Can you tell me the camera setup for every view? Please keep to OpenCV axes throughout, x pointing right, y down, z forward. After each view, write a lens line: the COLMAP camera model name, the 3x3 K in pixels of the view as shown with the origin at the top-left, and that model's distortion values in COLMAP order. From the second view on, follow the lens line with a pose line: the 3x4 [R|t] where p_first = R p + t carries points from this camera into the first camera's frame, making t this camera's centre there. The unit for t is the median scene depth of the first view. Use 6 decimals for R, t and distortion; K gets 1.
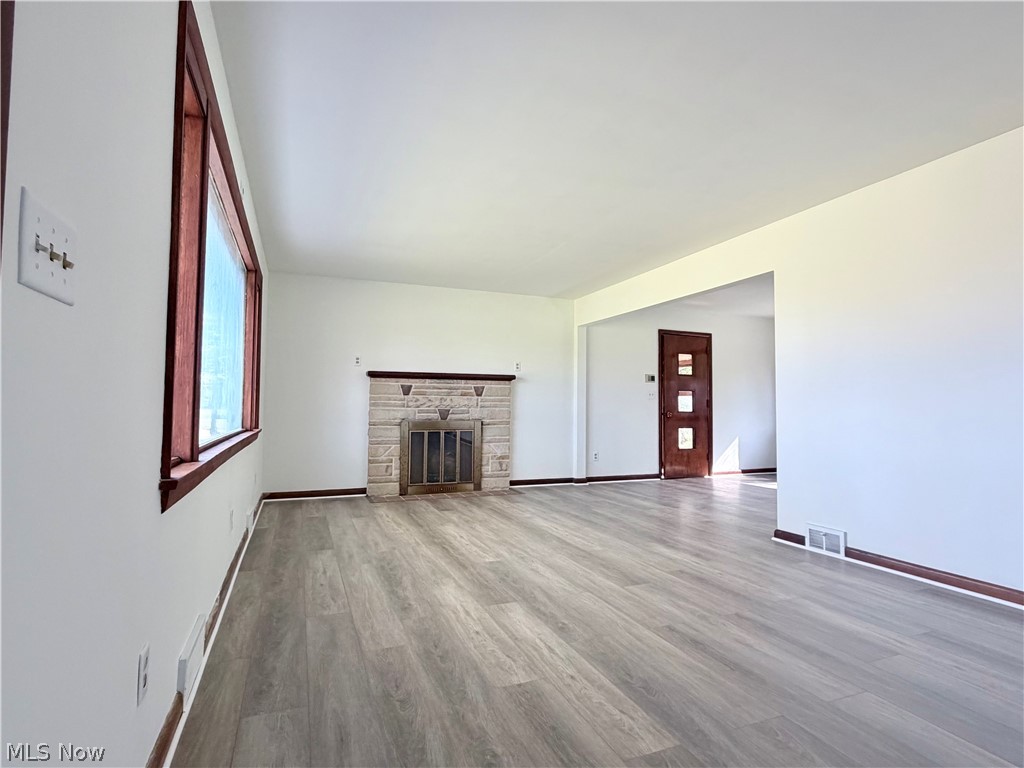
lens RADIAL K [[534.0, 0, 512.0], [0, 534.0, 384.0], [0, 0, 1]] dist [-0.000585, 0.000250]
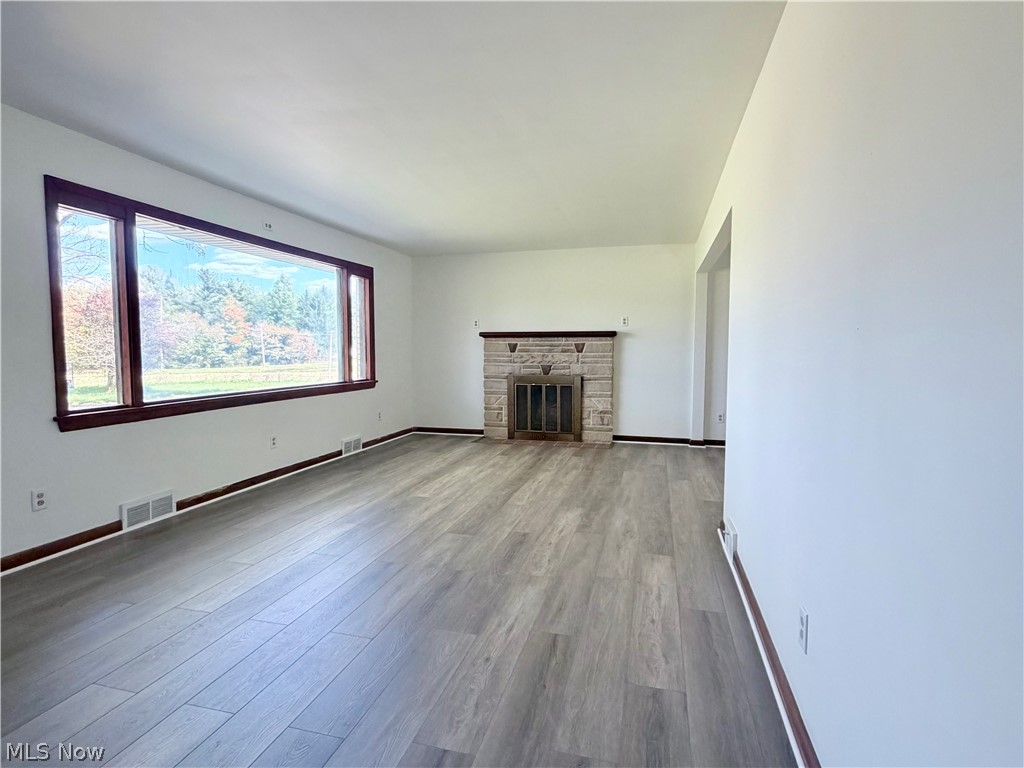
lens RADIAL K [[534.0, 0, 512.0], [0, 534.0, 384.0], [0, 0, 1]] dist [-0.000585, 0.000250]
pose [[0.795472, 0.036582, -0.604885, 0.483839], [0.031202, 0.994380, 0.101171, -0.026758], [0.605186, -0.099353, 0.789860, 0.094814]]
